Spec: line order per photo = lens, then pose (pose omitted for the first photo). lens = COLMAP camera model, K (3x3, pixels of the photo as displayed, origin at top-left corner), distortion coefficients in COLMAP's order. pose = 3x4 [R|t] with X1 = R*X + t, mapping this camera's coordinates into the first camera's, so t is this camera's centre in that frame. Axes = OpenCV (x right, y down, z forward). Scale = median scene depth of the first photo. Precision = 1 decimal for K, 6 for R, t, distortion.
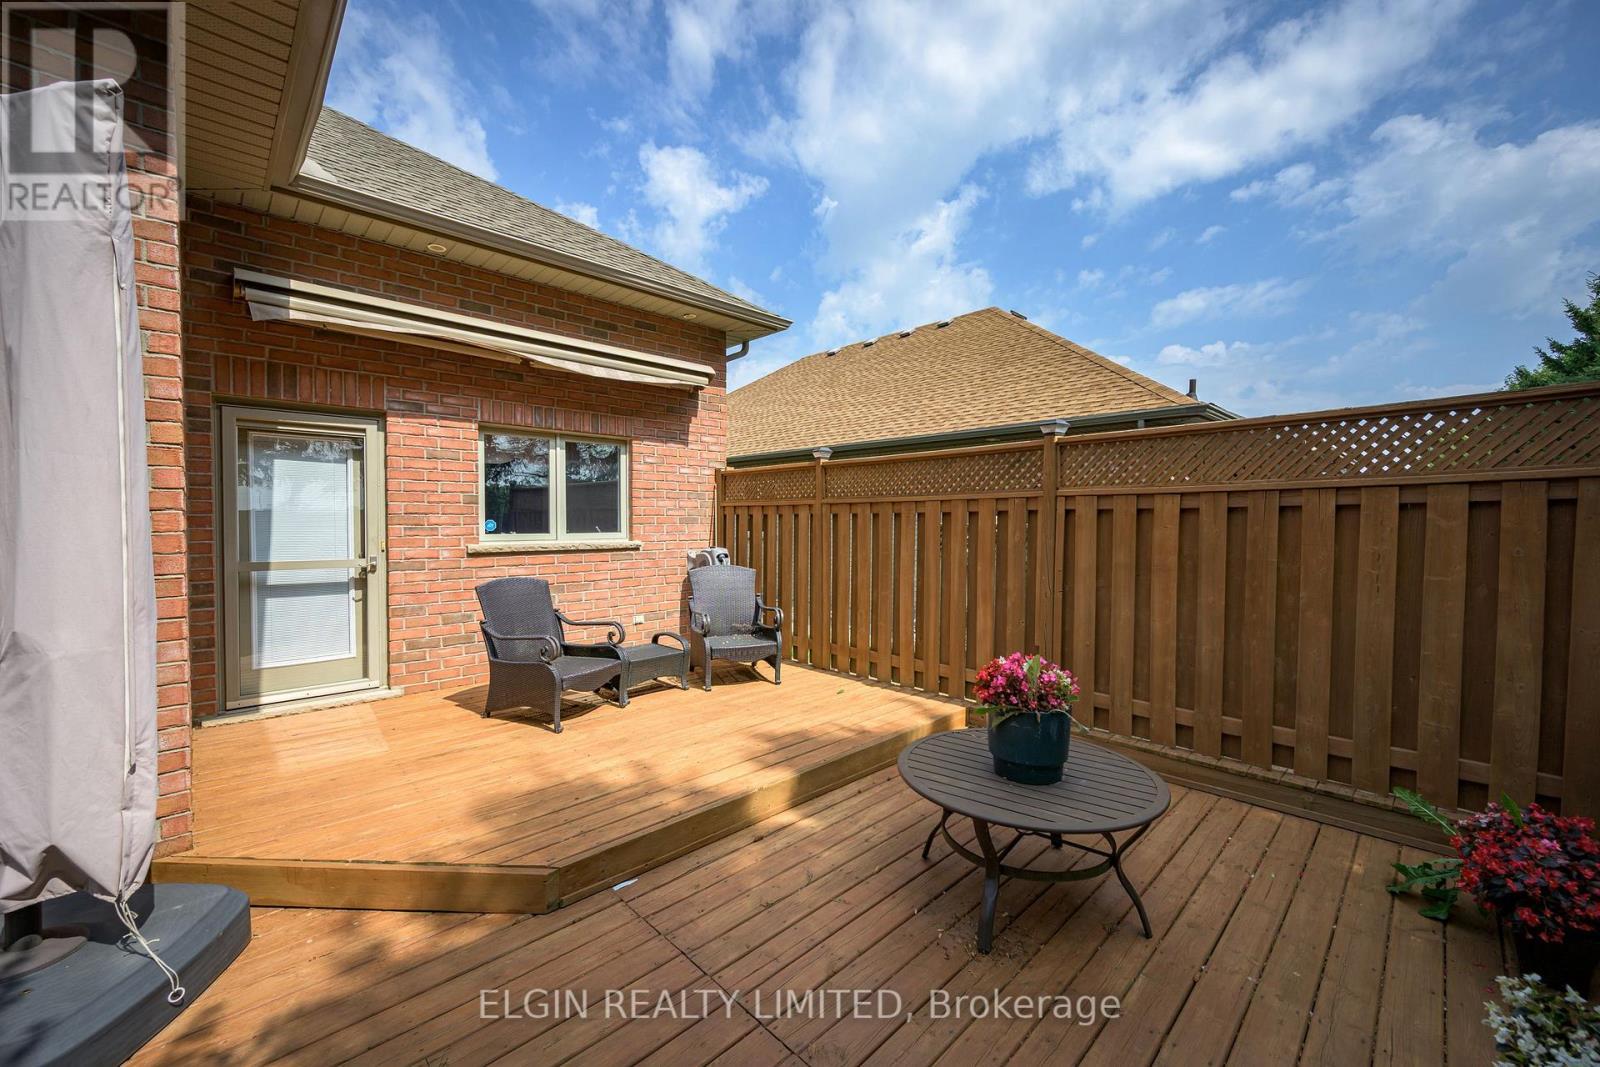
lens RADIAL K [[626.7, 0, 798.5], [0, 626.7, 539.2], [0, 0, 1]] dist [0.007651, -0.000010]
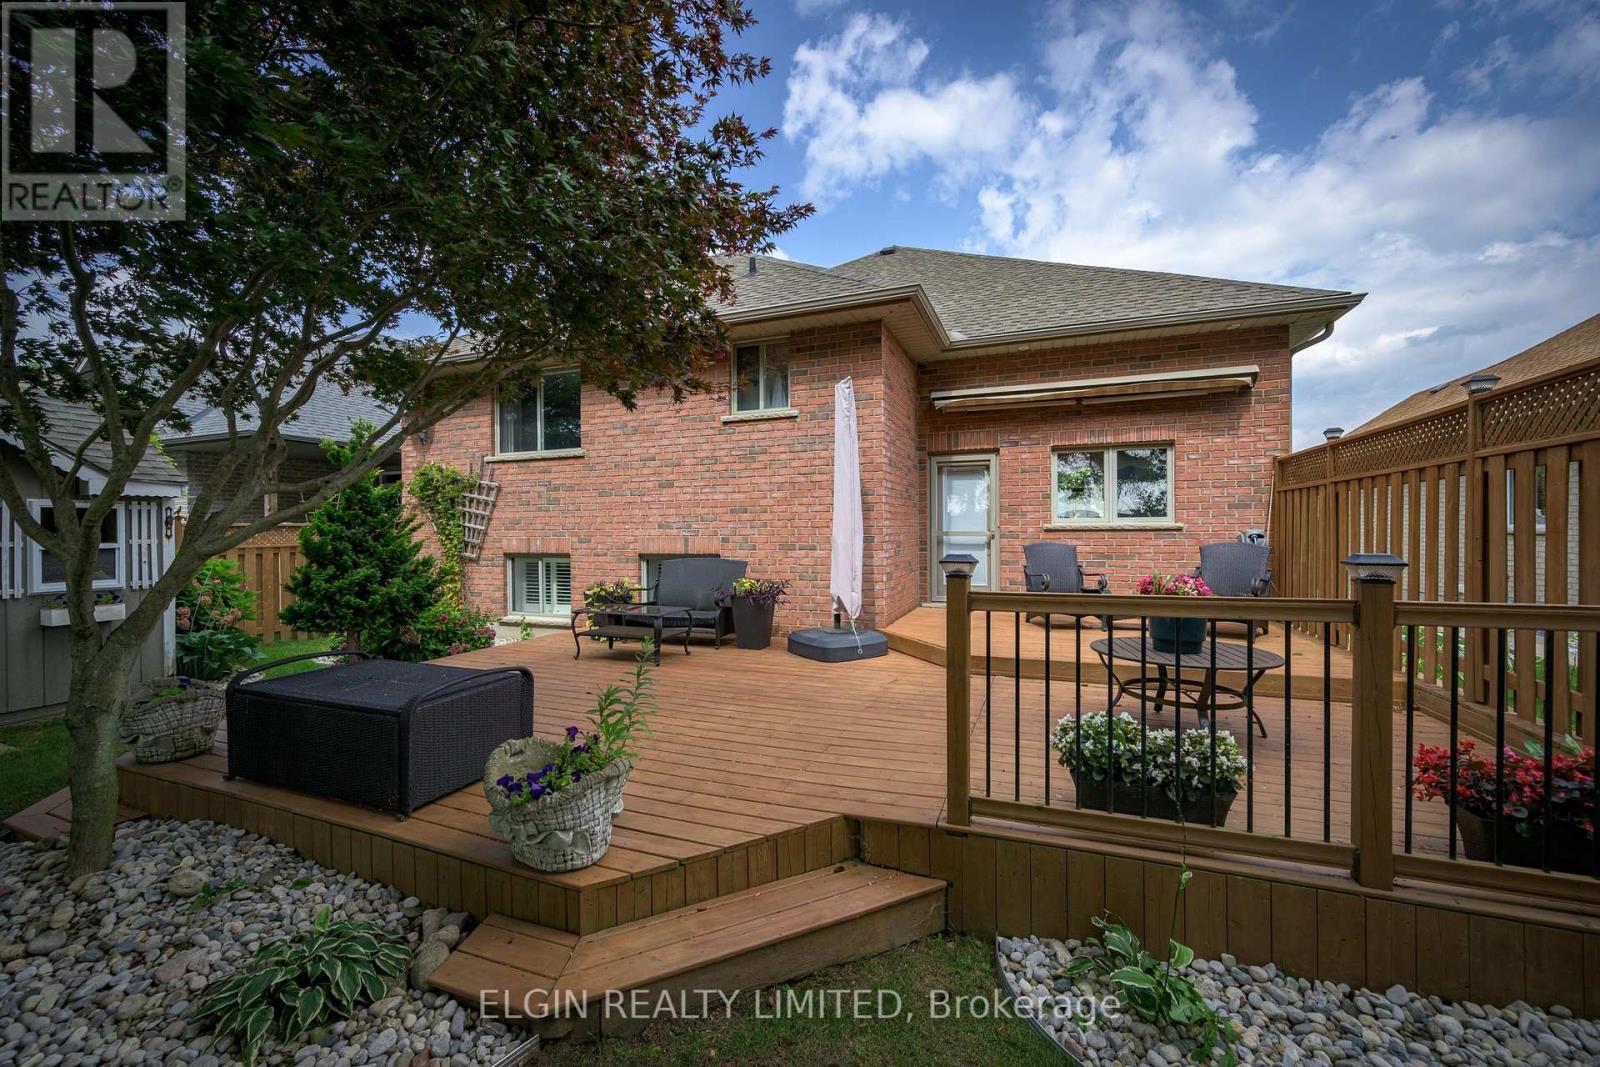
lens RADIAL K [[635.7, 0, 800.0], [0, 635.7, 533.5], [0, 0, 1]] dist [0.007818, 0.000025]
pose [[0.420302, 0.002866, -0.907380, 0.670783], [-0.020608, 0.999767, -0.006388, 0.054955], [0.907150, 0.021384, 0.420263, -0.234483]]
